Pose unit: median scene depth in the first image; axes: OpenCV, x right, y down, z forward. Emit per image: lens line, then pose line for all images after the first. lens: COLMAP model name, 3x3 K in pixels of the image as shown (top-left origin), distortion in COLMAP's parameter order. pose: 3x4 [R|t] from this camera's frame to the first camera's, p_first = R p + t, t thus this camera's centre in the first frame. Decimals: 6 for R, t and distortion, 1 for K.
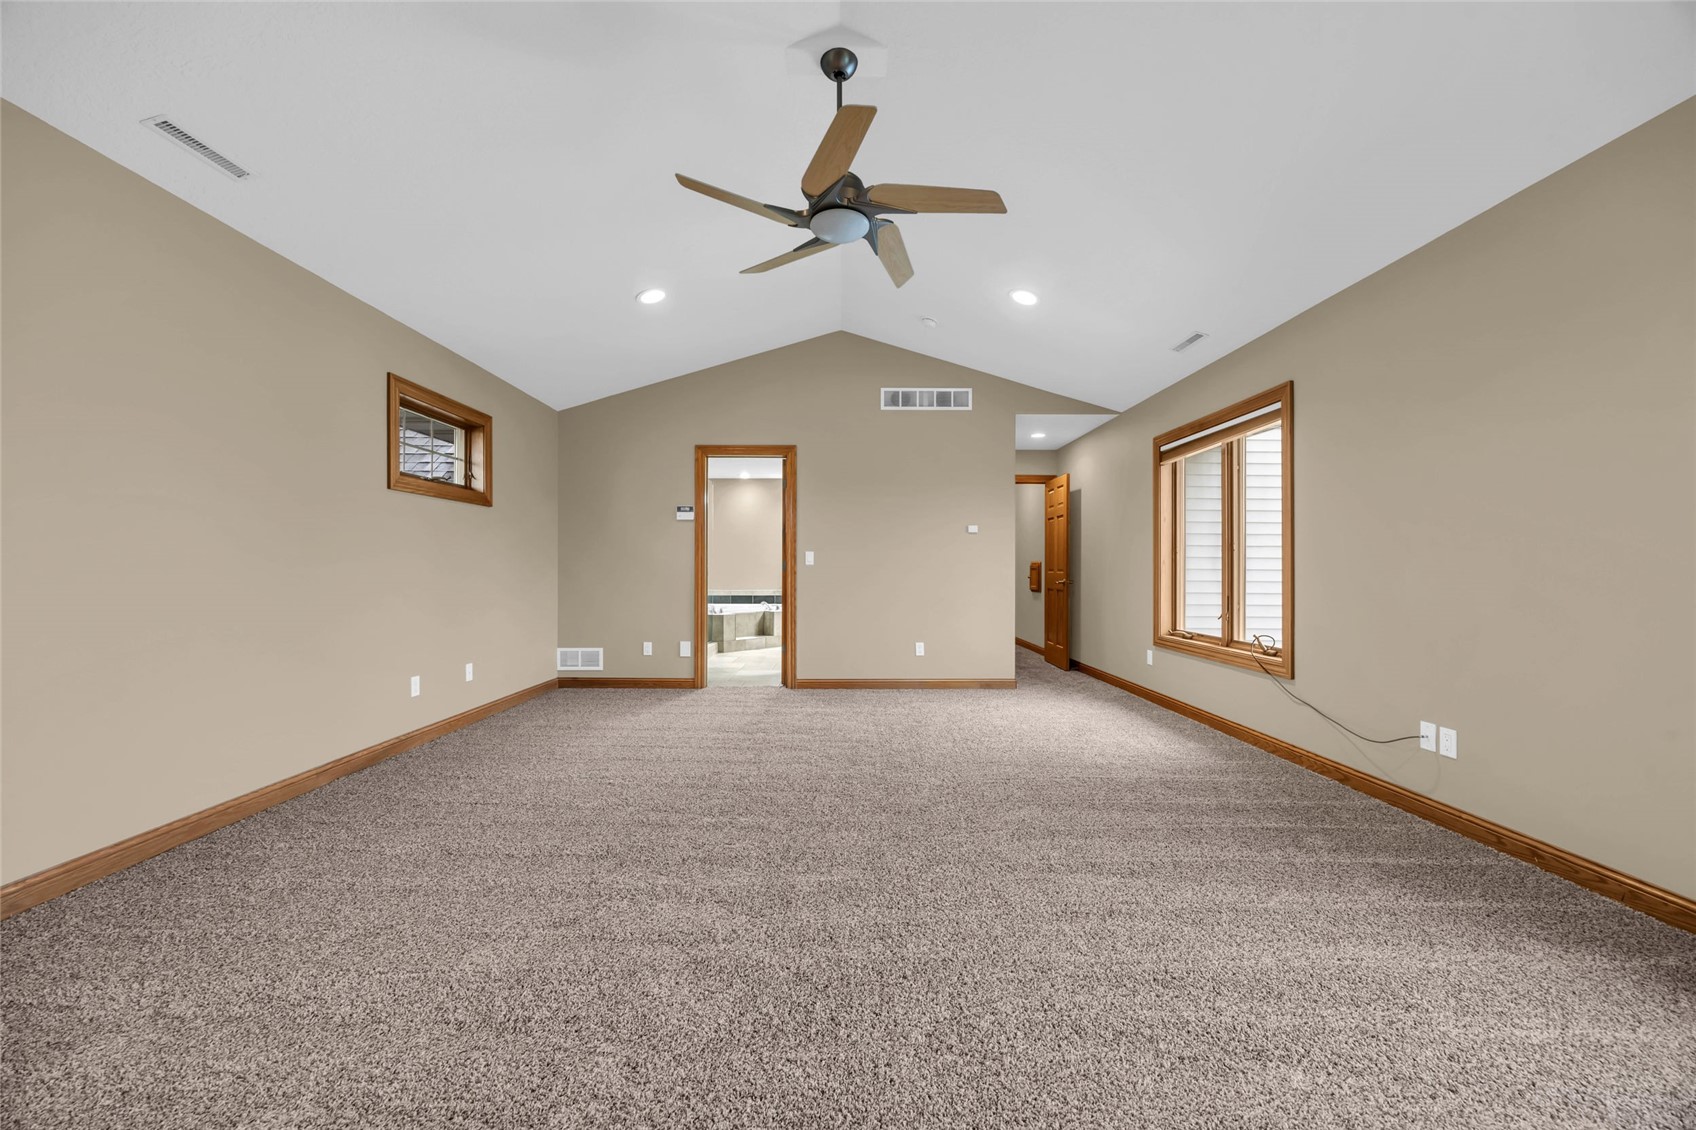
lens RADIAL K [[650.7, 0, 847.4], [0, 650.7, 571.1], [0, 0, 1]] dist [-0.002560, -0.000693]
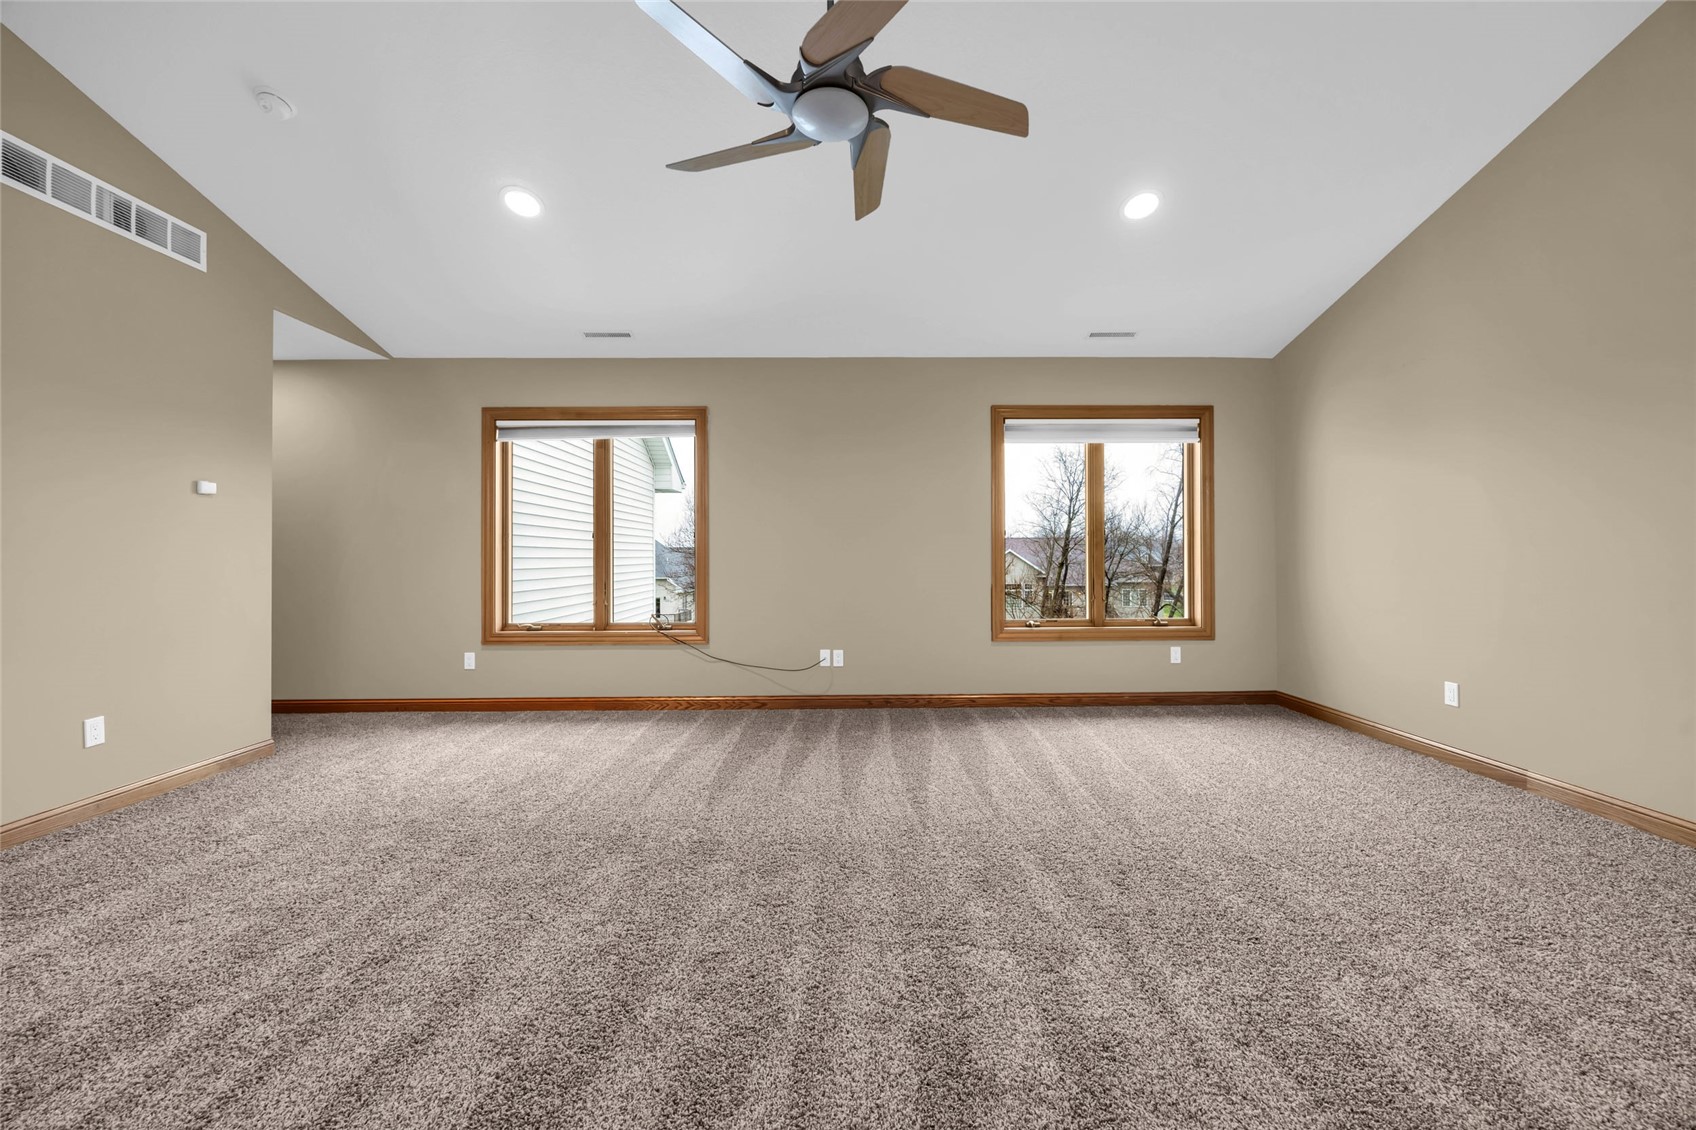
lens RADIAL K [[650.7, 0, 847.4], [0, 650.7, 571.1], [0, 0, 1]] dist [-0.002560, -0.000693]
pose [[0.004687, -0.021511, 0.999758, -0.476732], [0.007753, 0.999739, 0.021474, -0.000603], [-0.999959, 0.007650, 0.004853, 0.593566]]
